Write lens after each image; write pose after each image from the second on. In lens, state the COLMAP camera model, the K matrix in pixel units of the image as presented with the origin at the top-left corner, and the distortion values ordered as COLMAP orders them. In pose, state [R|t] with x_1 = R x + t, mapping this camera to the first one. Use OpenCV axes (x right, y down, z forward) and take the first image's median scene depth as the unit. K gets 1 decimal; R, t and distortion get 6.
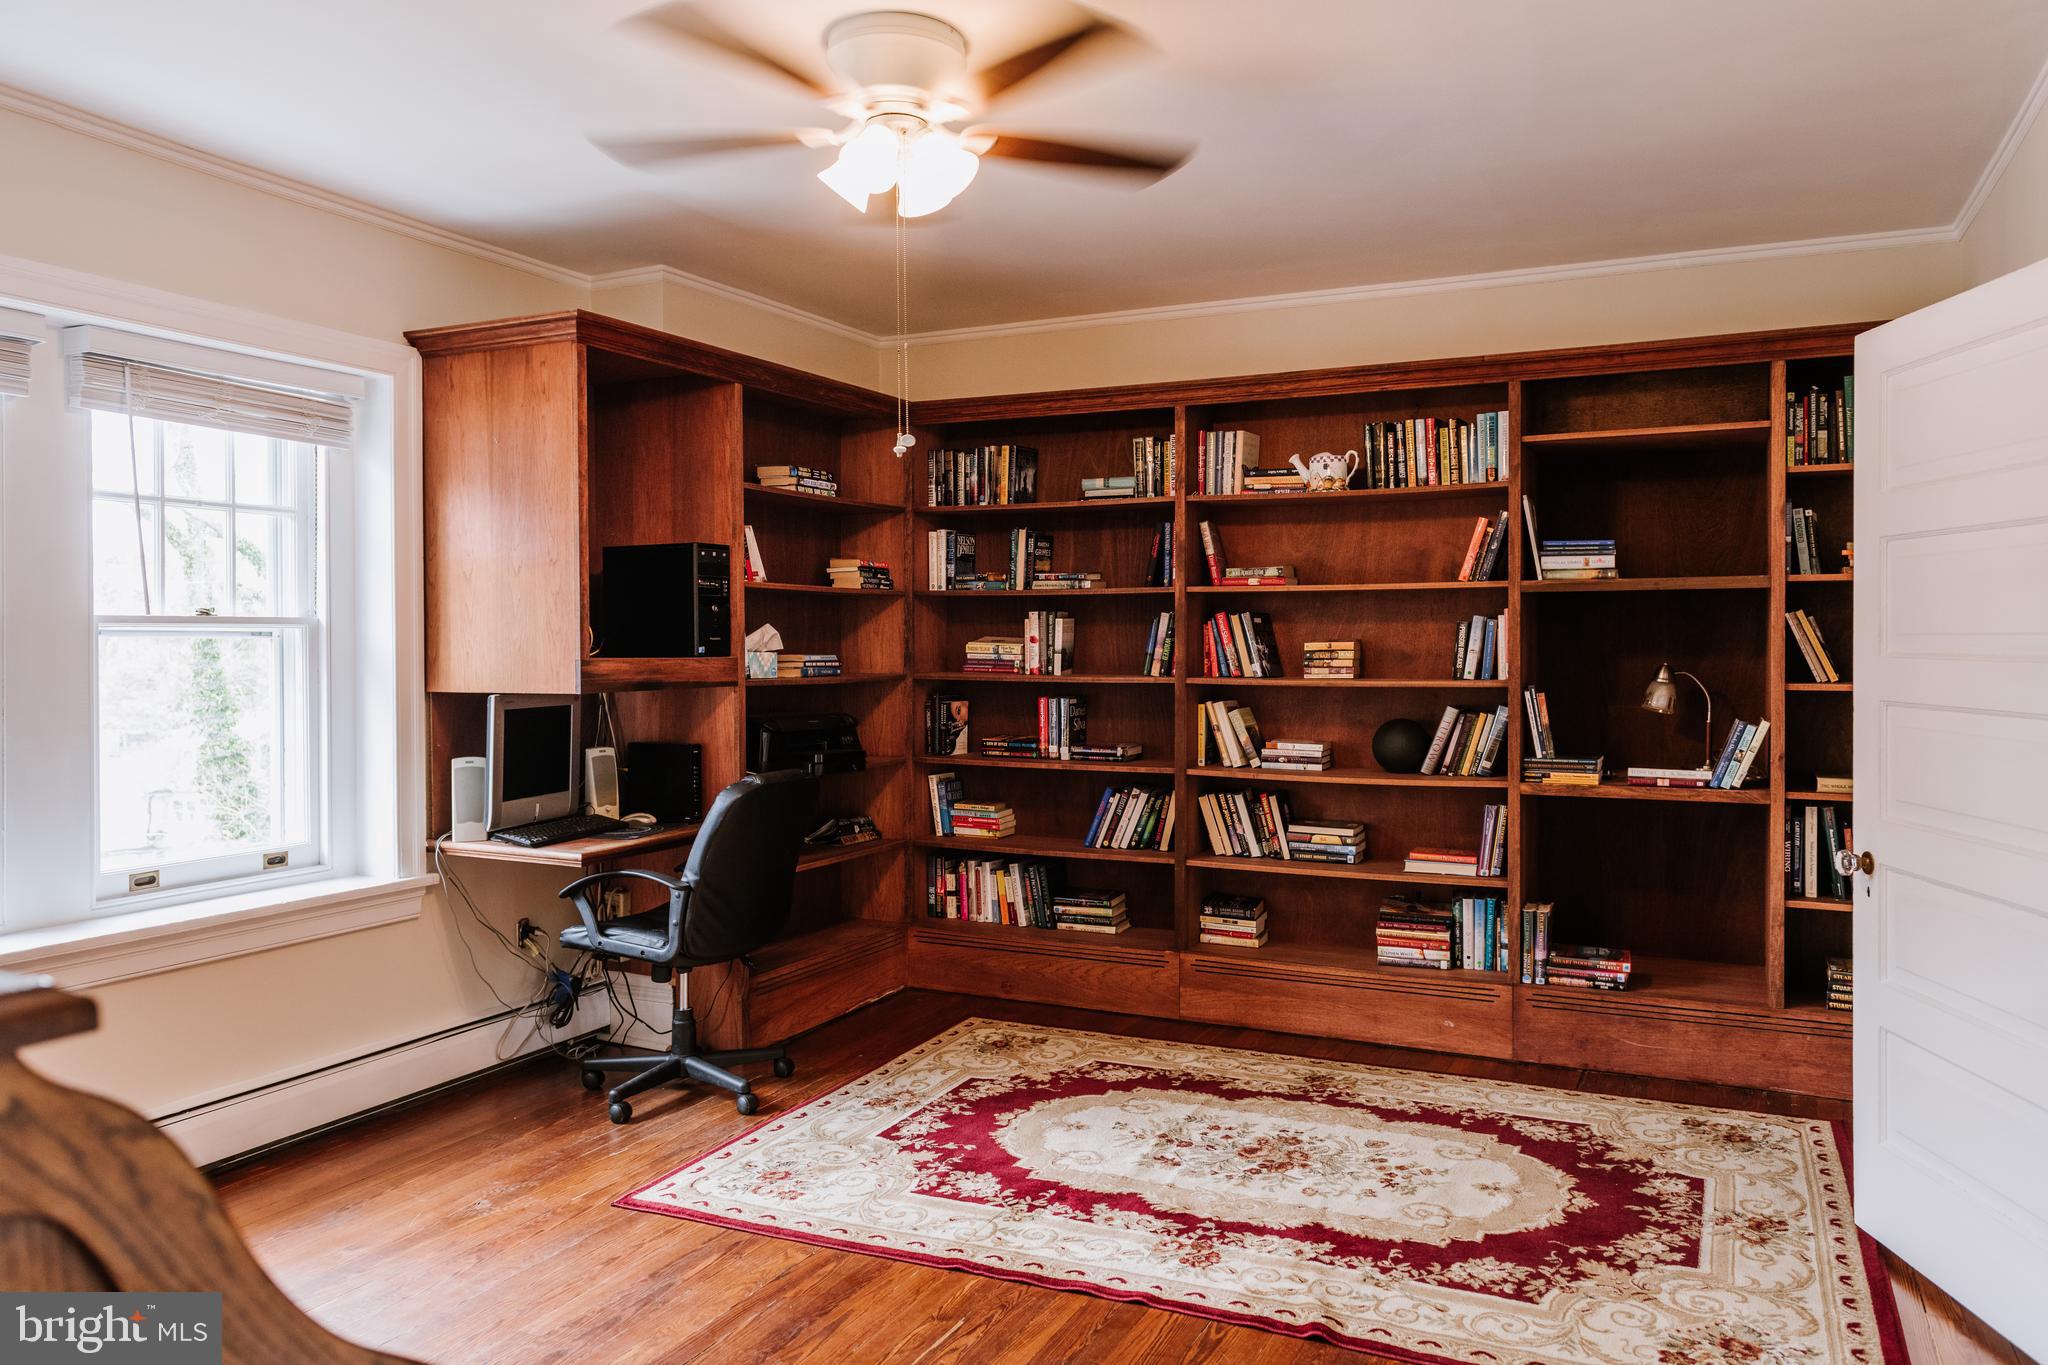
lens RADIAL K [[1431.1, 0, 1054.6], [0, 1431.1, 629.6], [0, 0, 1]] dist [0.006743, -0.004052]
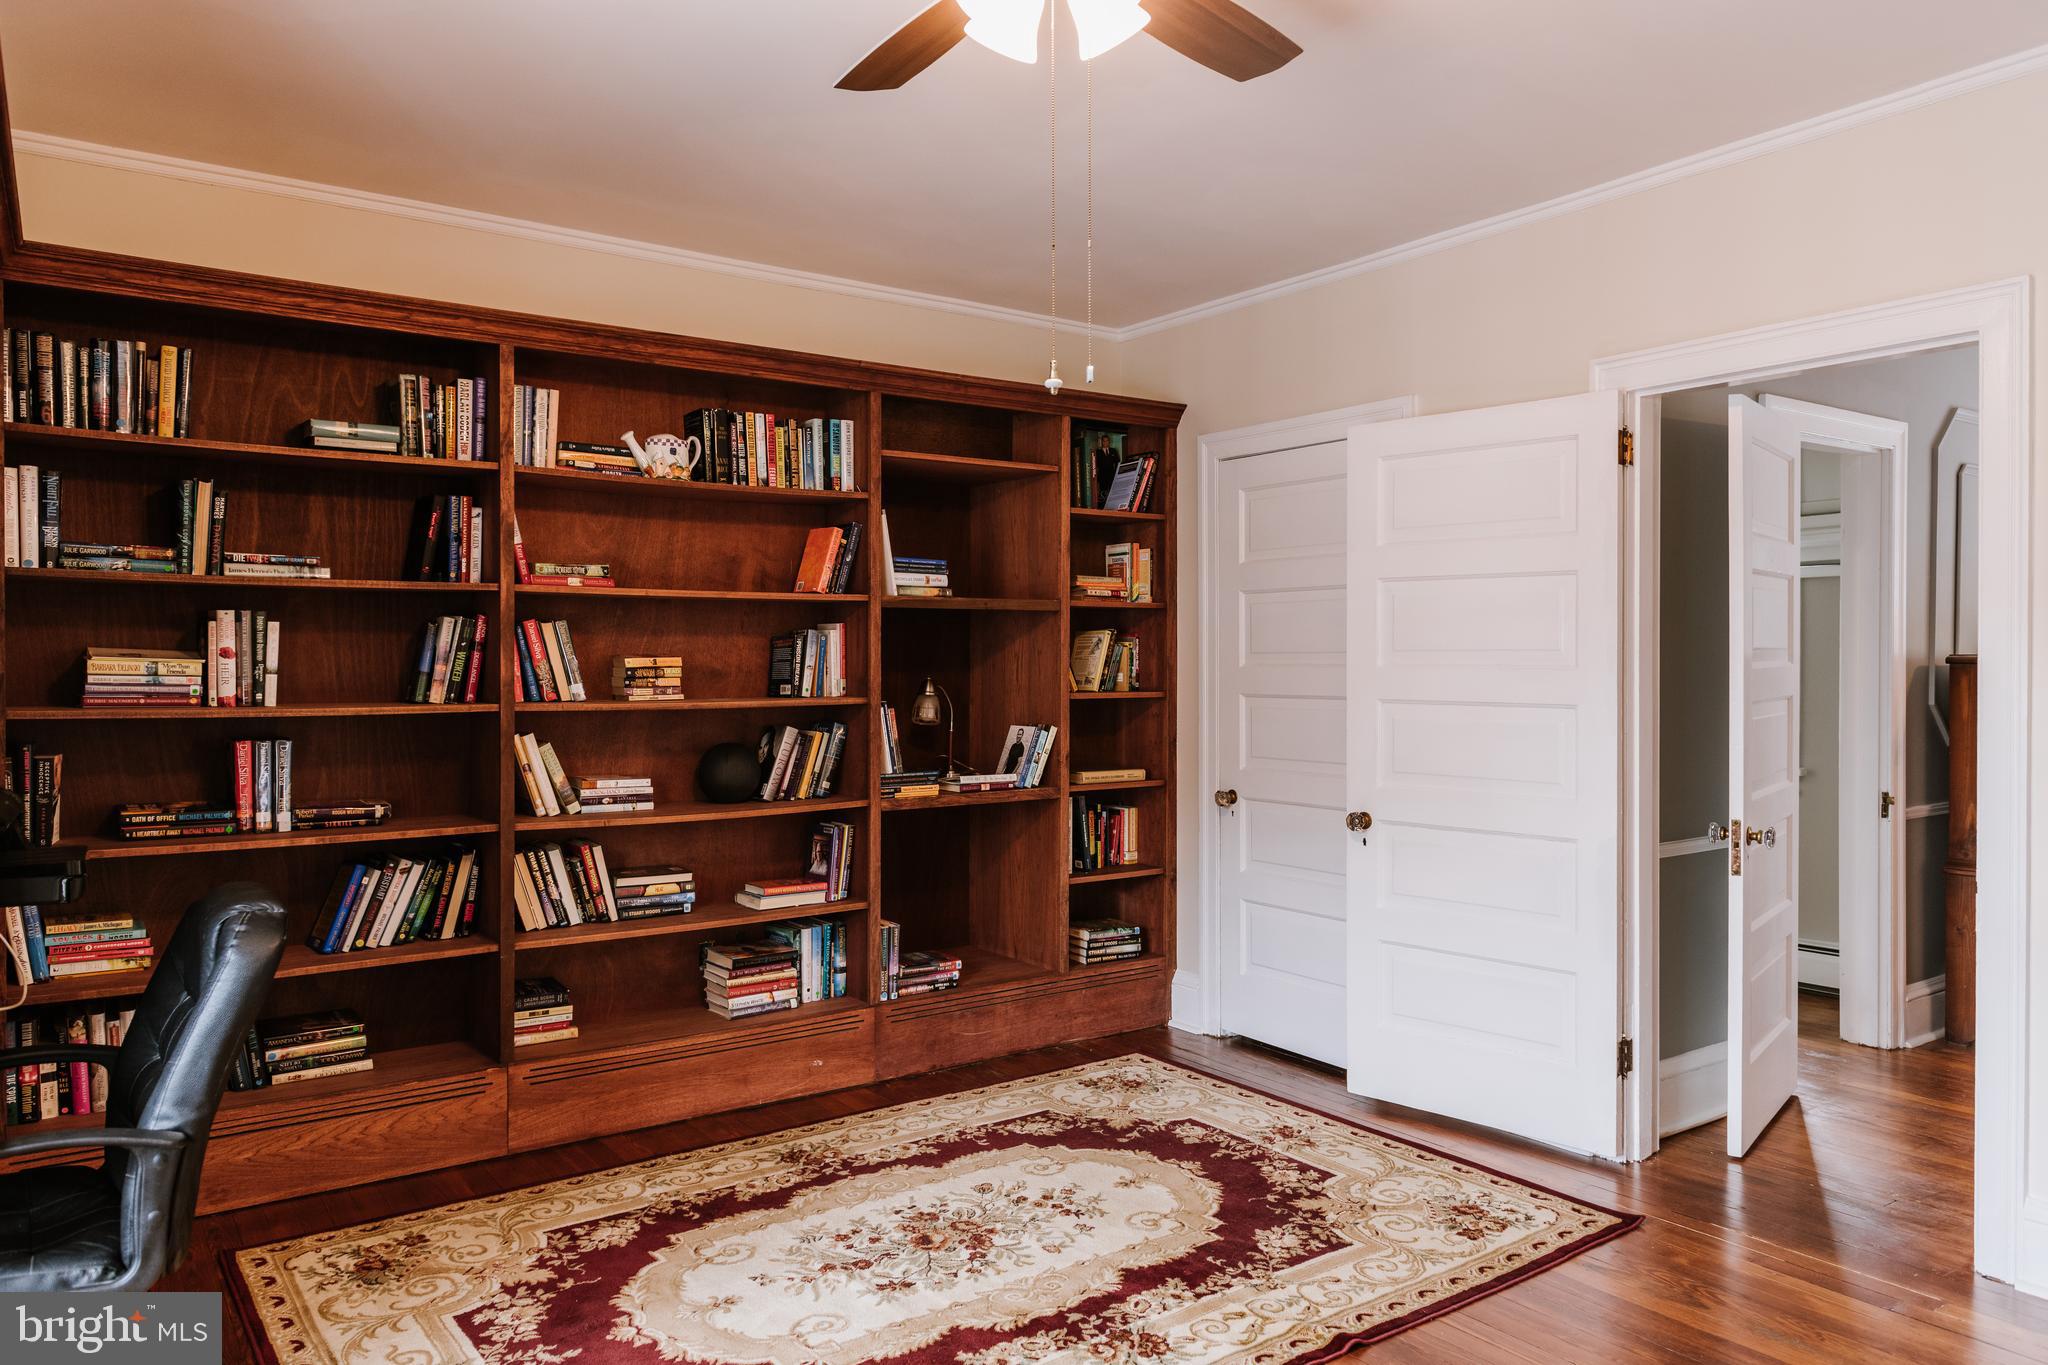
lens RADIAL K [[1407.9, 0, 1077.9], [0, 1407.9, 658.8], [0, 0, 1]] dist [0.007541, -0.007230]
pose [[0.480490, 0.001340, 0.876999, -0.434814], [-0.007756, 0.999966, 0.002721, 0.005522], [-0.876966, -0.008109, 0.480484, 0.389399]]
